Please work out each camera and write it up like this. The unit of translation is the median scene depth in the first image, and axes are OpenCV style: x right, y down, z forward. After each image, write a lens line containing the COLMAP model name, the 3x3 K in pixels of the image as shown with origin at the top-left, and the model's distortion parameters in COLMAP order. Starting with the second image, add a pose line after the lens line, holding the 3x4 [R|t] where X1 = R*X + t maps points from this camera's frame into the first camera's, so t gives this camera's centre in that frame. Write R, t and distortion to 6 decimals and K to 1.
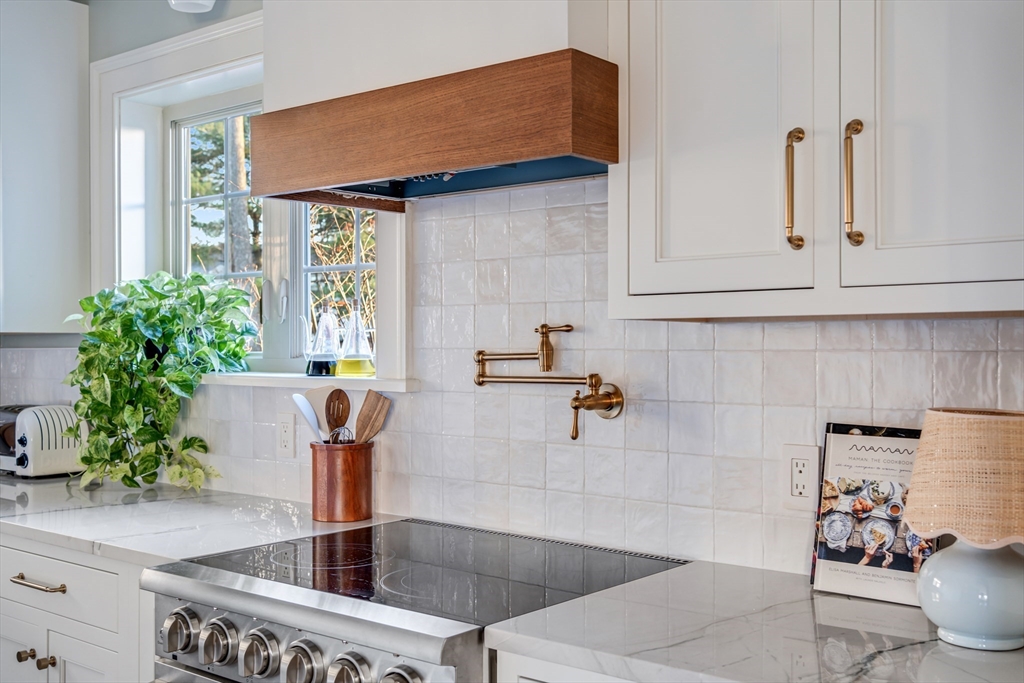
lens RADIAL K [[1049.8, 0, 519.6], [0, 1049.8, 346.3], [0, 0, 1]] dist [-0.003643, 0.008271]
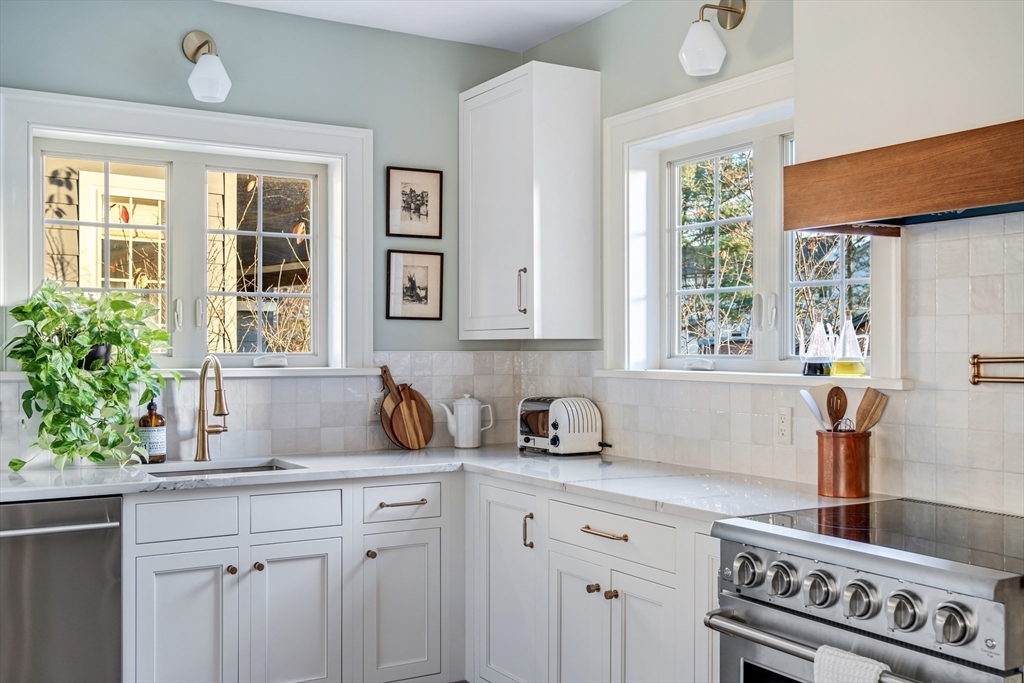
lens RADIAL K [[1049.8, 0, 519.6], [0, 1049.8, 346.3], [0, 0, 1]] dist [-0.003643, 0.008271]
pose [[0.942265, 0.000417, -0.334868, -0.123611], [-0.001057, 0.999998, -0.001728, -0.002627], [0.334866, 0.001983, 0.942264, -0.259183]]
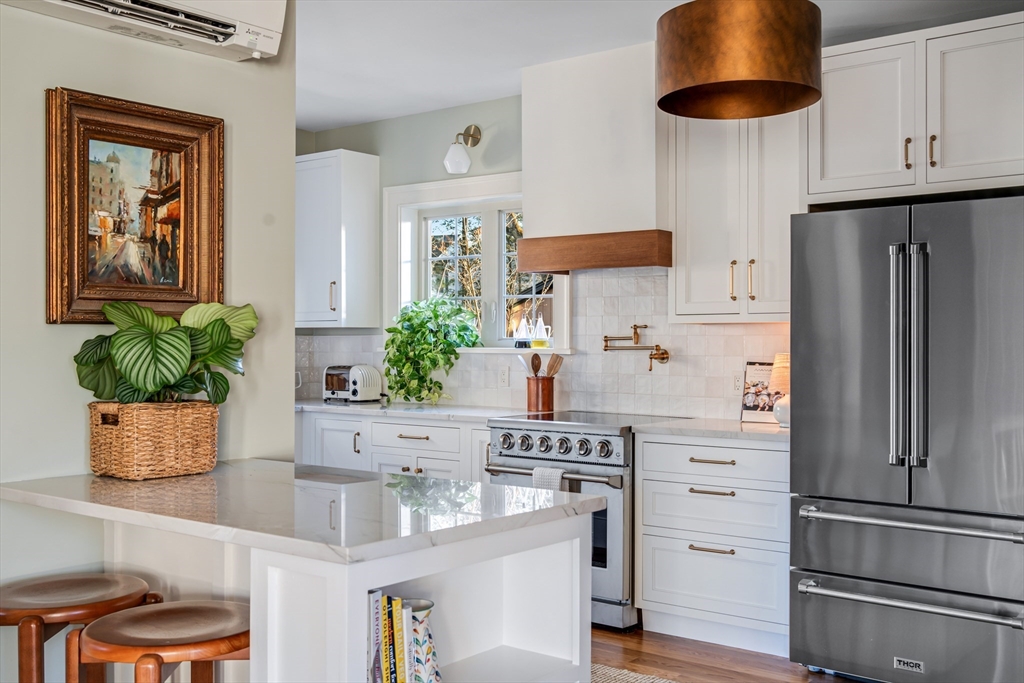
lens RADIAL K [[1131.0, 0, 555.6], [0, 1131.0, 339.6], [0, 0, 1]] dist [-0.002638, 0.002307]
pose [[0.998008, 0.001473, 0.063069, -0.306409], [-0.001391, 0.999998, -0.001335, 0.015859], [-0.063071, 0.001245, 0.998008, -1.497388]]
